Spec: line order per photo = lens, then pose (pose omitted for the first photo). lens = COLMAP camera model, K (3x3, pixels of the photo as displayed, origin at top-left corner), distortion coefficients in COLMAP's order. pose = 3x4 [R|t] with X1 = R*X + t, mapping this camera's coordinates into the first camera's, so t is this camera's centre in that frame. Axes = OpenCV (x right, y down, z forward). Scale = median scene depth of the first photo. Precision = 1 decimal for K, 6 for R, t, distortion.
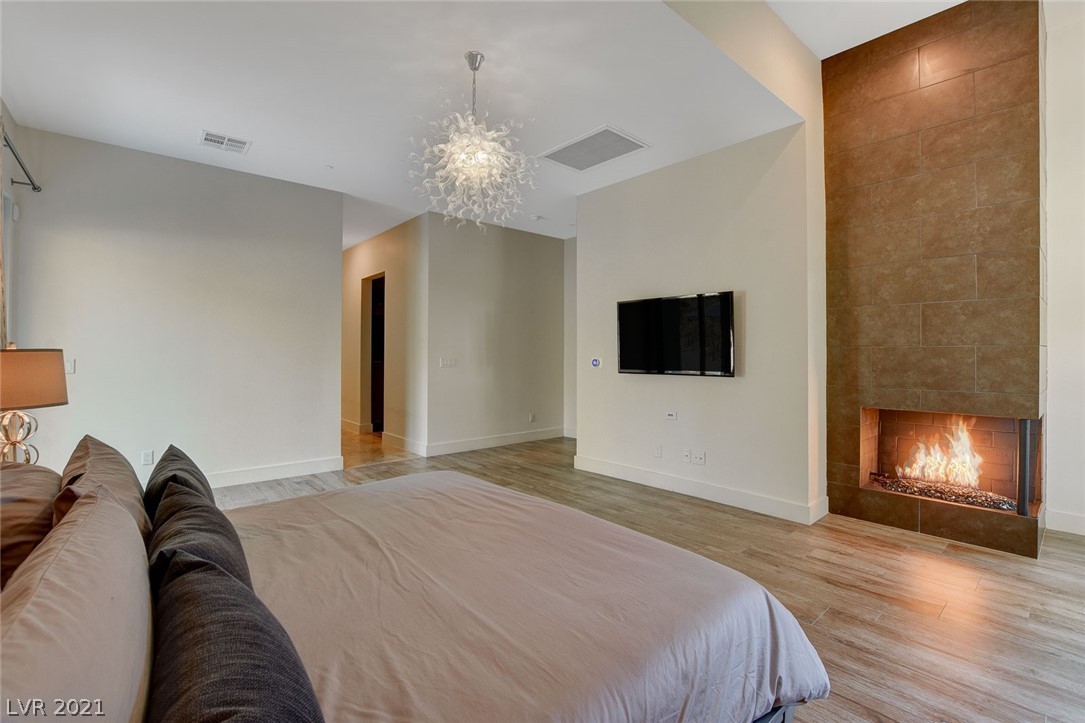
lens RADIAL K [[481.8, 0, 540.8], [0, 481.8, 358.7], [0, 0, 1]] dist [-0.031105, -0.000205]
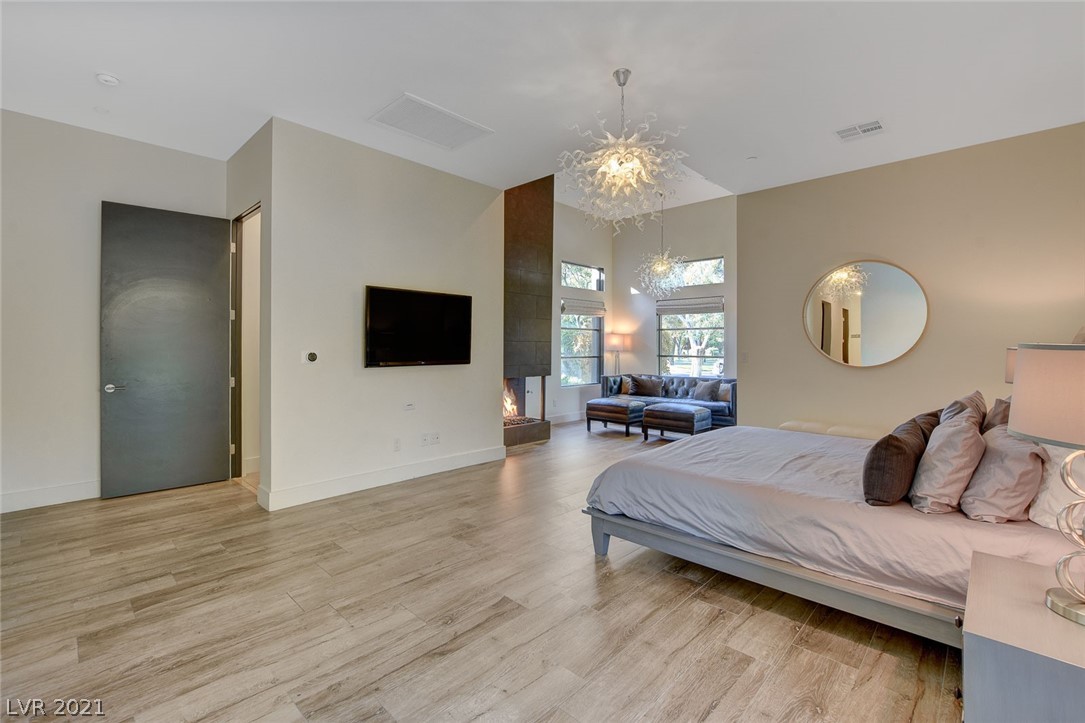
lens RADIAL K [[482.2, 0, 540.6], [0, 482.2, 345.8], [0, 0, 1]] dist [0.001191, 0.000054]
pose [[-0.082854, 0.008380, 0.996526, -0.792063], [0.017072, 0.999830, -0.006988, 0.003434], [-0.996415, 0.016434, -0.082983, 0.825419]]
